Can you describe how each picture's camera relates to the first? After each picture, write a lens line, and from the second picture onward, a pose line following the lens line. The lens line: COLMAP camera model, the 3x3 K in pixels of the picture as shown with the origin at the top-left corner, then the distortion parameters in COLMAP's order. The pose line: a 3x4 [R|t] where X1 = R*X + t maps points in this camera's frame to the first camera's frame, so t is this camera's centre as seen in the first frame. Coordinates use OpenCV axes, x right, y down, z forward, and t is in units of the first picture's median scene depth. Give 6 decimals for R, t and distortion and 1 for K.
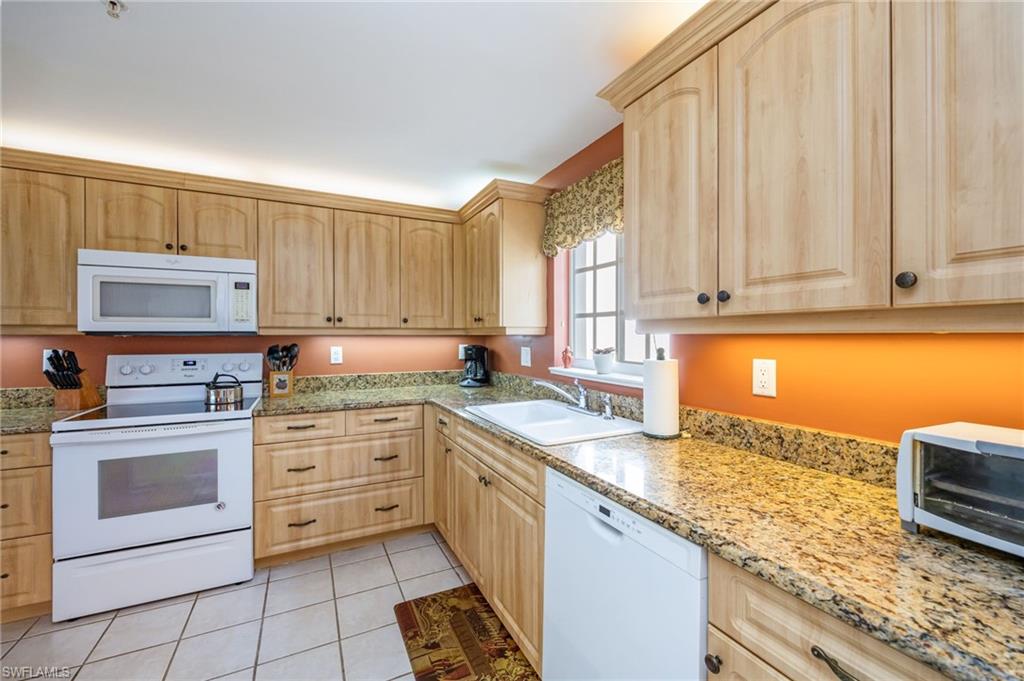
lens RADIAL K [[411.1, 0, 511.6], [0, 411.1, 336.3], [0, 0, 1]] dist [-0.001629, -0.000088]
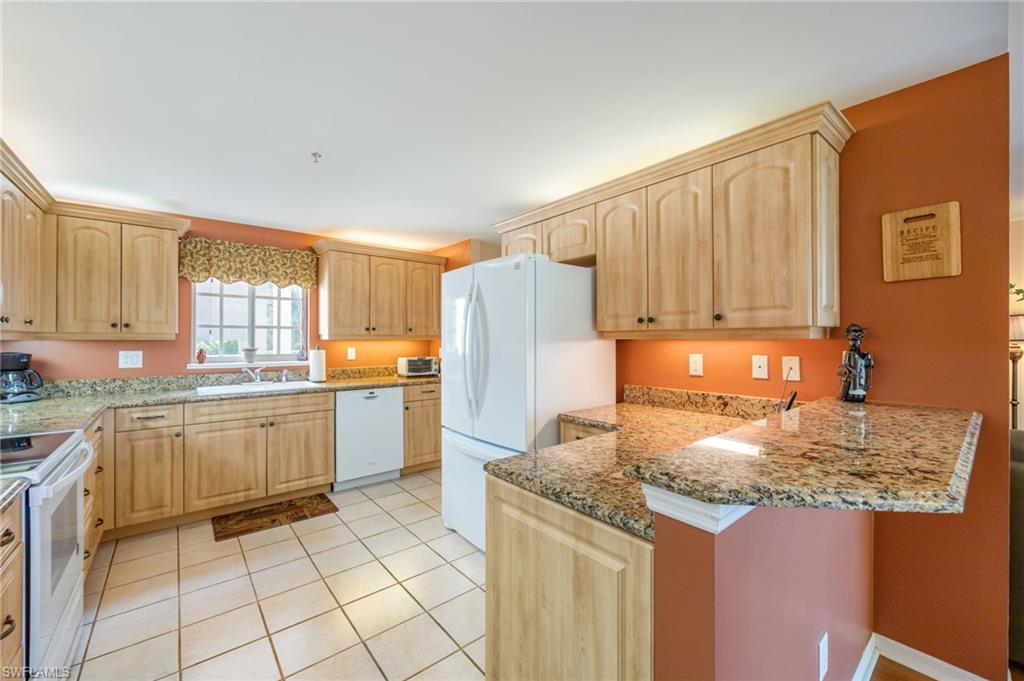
lens RADIAL K [[411.1, 0, 513.1], [0, 411.1, 338.2], [0, 0, 1]] dist [-0.001629, -0.000088]
pose [[-0.221829, 0.003439, 0.975079, -2.096445], [0.004059, 0.999988, -0.002603, -0.002840], [-0.975077, 0.003380, -0.221841, 0.401263]]
